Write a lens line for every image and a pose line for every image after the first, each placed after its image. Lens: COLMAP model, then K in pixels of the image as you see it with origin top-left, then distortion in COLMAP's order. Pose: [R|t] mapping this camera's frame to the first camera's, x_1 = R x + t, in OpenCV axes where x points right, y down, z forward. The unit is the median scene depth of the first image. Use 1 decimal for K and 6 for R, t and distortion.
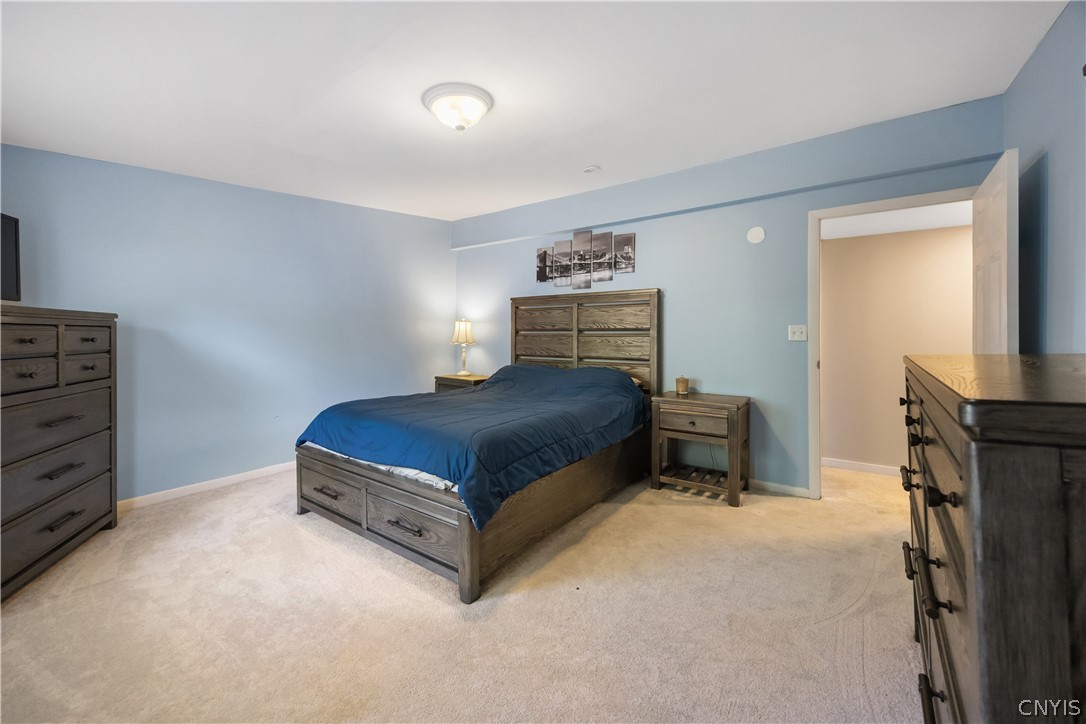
lens RADIAL K [[424.2, 0, 549.5], [0, 424.2, 344.7], [0, 0, 1]] dist [-0.000931, -0.000052]
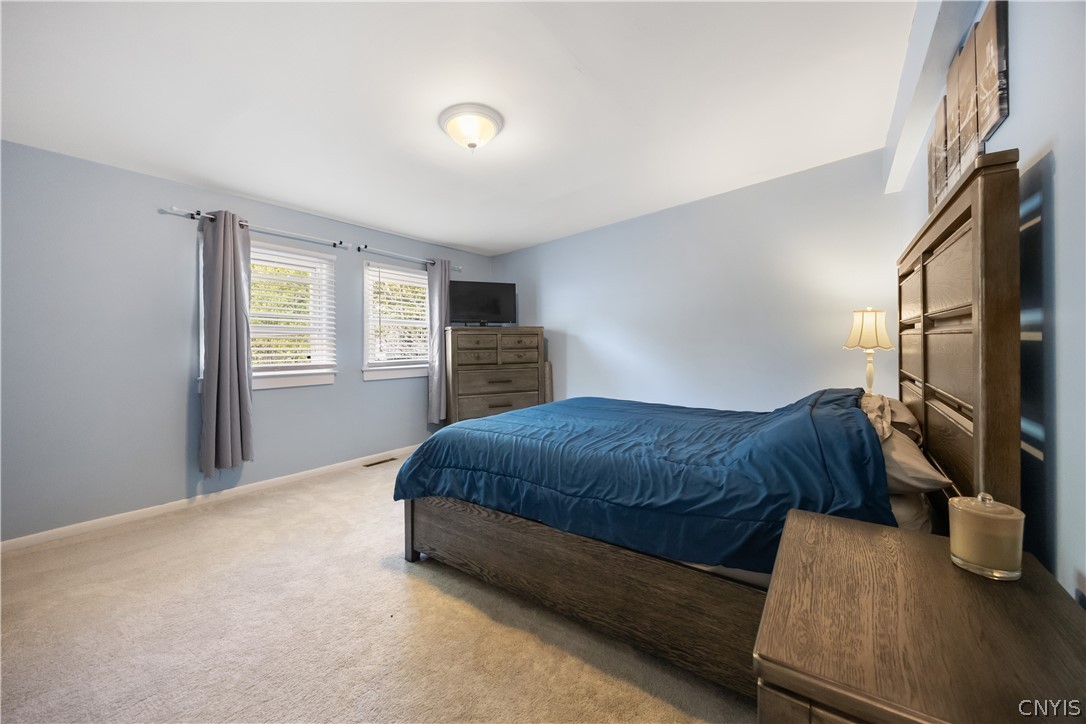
lens RADIAL K [[409.1, 0, 546.0], [0, 409.1, 359.1], [0, 0, 1]] dist [-0.002905, -0.000249]
pose [[0.019642, 0.045132, -0.998788, 0.791378], [-0.012577, 0.998913, 0.044890, -0.016499], [0.999728, 0.011680, 0.020188, 1.123020]]
